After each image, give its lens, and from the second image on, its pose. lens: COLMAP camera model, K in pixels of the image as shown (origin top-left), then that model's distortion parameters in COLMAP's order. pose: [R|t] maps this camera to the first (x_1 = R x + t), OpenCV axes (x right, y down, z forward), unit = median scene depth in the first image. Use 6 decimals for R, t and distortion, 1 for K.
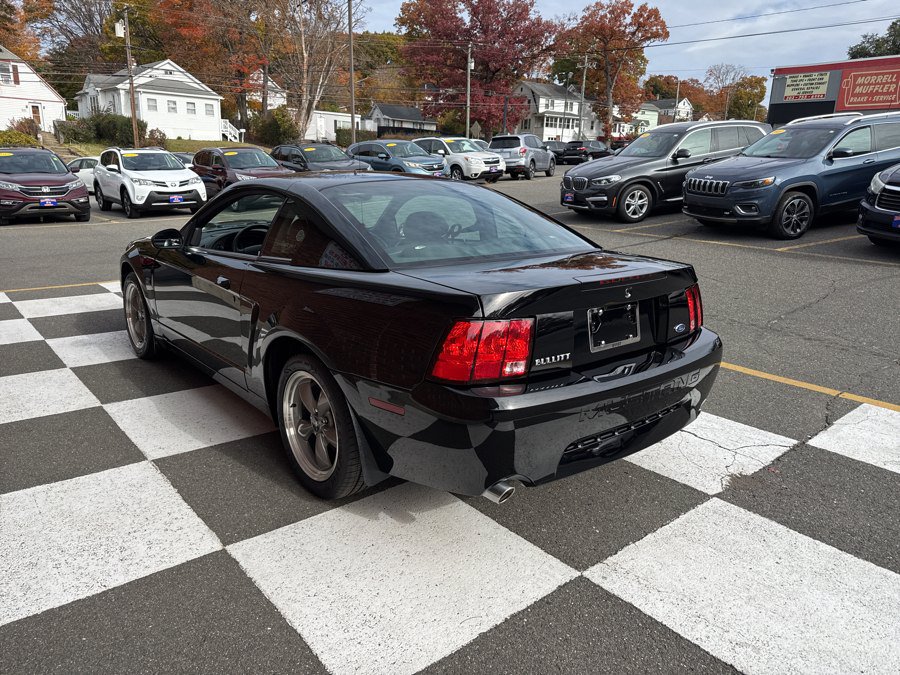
lens RADIAL K [[635.1, 0, 455.1], [0, 635.1, 336.8], [0, 0, 1]] dist [0.025325, -0.024343]
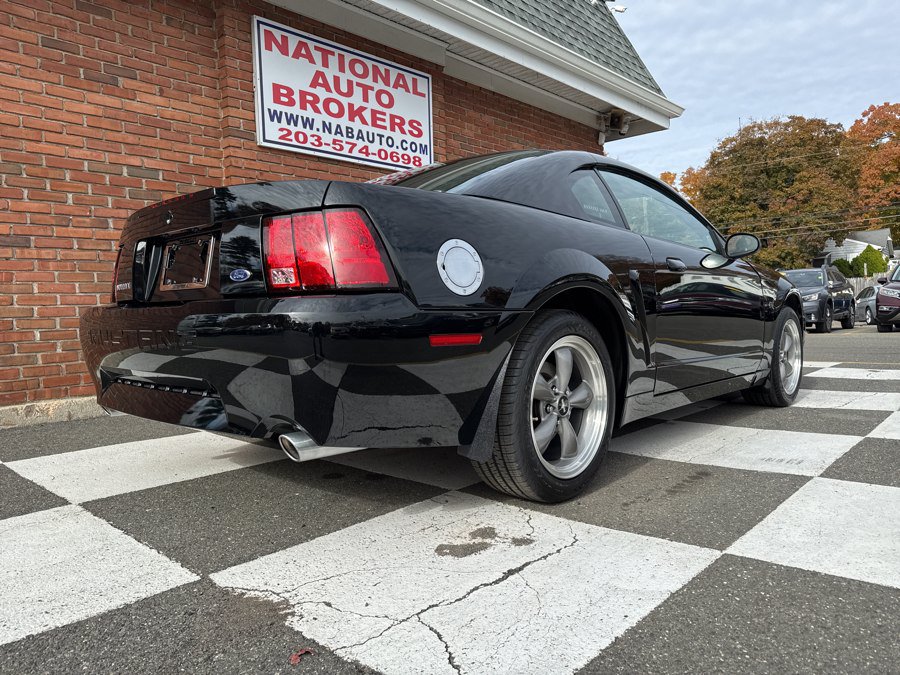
lens RADIAL K [[636.7, 0, 444.8], [0, 636.7, 341.3], [0, 0, 1]] dist [0.034040, -0.039029]
pose [[0.118244, 0.019396, -0.992795, 0.236278], [-0.227675, 0.973704, -0.008094, 0.002295], [0.966531, 0.226992, 0.119550, 0.264507]]
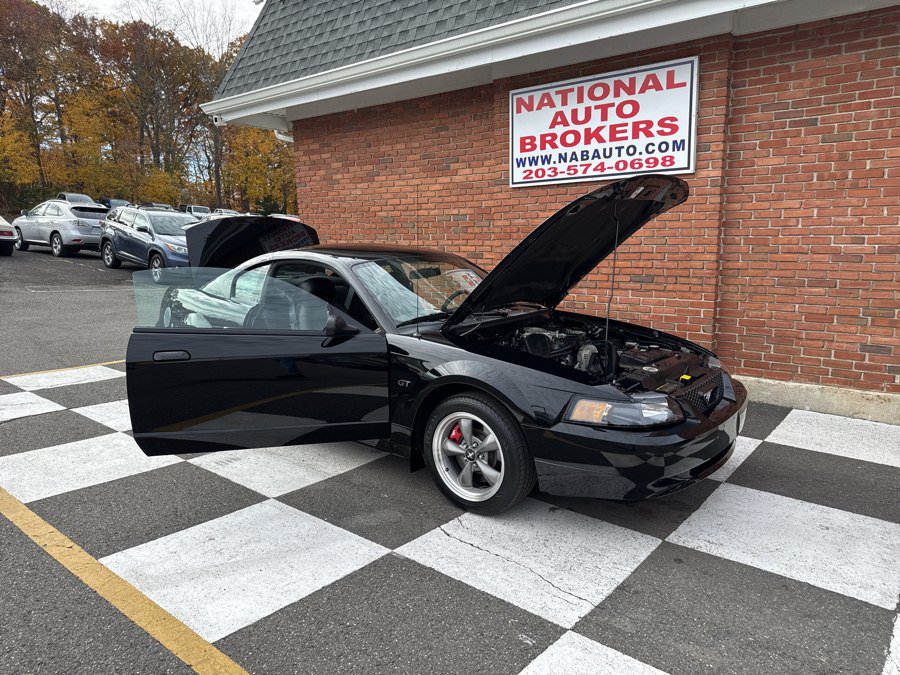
lens RADIAL K [[629.9, 0, 452.8], [0, 629.9, 340.1], [0, 0, 1]] dist [0.069070, -0.095961]
pose [[-0.983086, 0.012143, -0.182742, -0.025247], [-0.065449, 0.908618, 0.412469, -0.197908], [0.171051, 0.417452, -0.892454, 0.715796]]
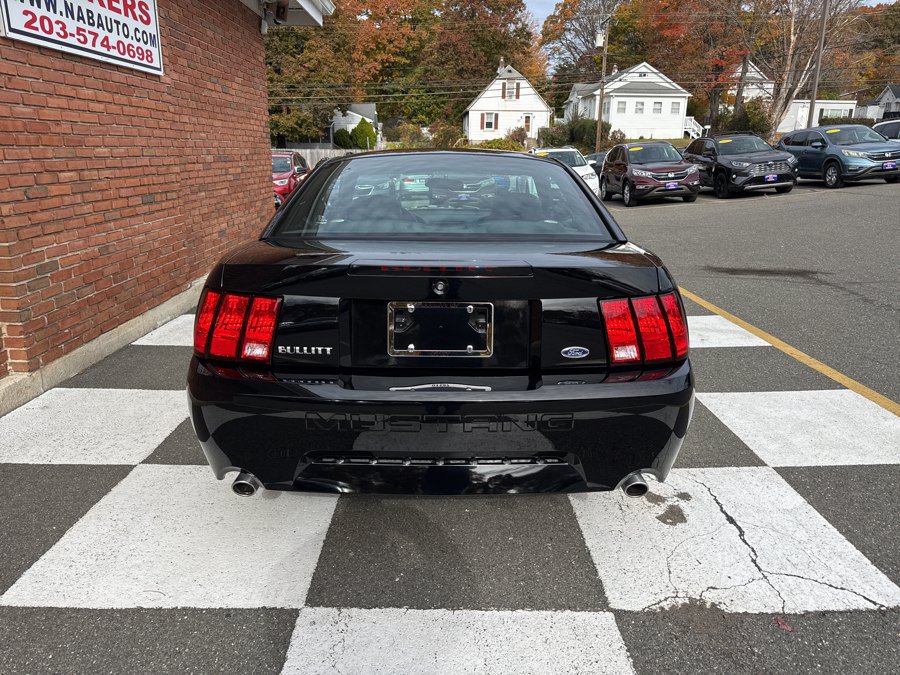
lens RADIAL K [[636.9, 0, 451.5], [0, 636.9, 339.9], [0, 0, 1]] dist [0.024420, -0.028099]
pose [[0.762266, 0.153803, -0.628725, 0.159160], [-0.150737, 0.986832, 0.058652, -0.010994], [0.629467, 0.050064, 0.775413, 0.087061]]
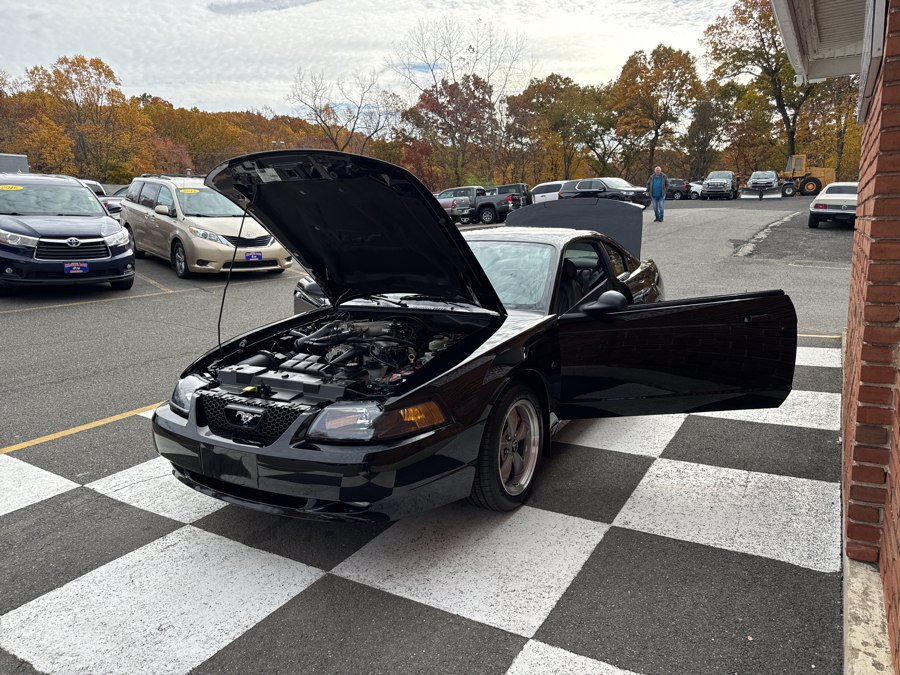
lens RADIAL K [[637.0, 0, 448.0], [0, 637.0, 338.3], [0, 0, 1]] dist [0.027780, -0.034717]
pose [[-0.319124, -0.189378, 0.928599, -0.427763], [0.263044, 0.923633, 0.278764, -0.138483], [-0.910477, 0.333223, -0.244939, 0.470846]]
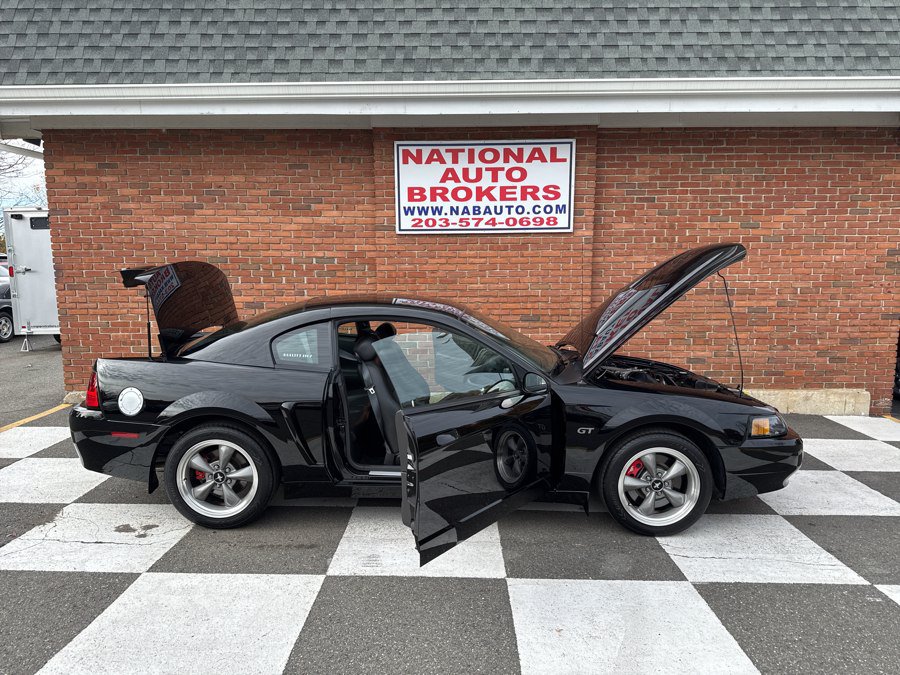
lens RADIAL K [[628.3, 0, 447.6], [0, 628.3, 338.9], [0, 0, 1]] dist [0.169636, -0.267092]
pose [[-0.655409, 0.064029, -0.752555, 0.225394], [-0.217848, 0.938026, 0.269536, -0.168725], [0.723174, 0.340599, -0.600842, 0.579200]]
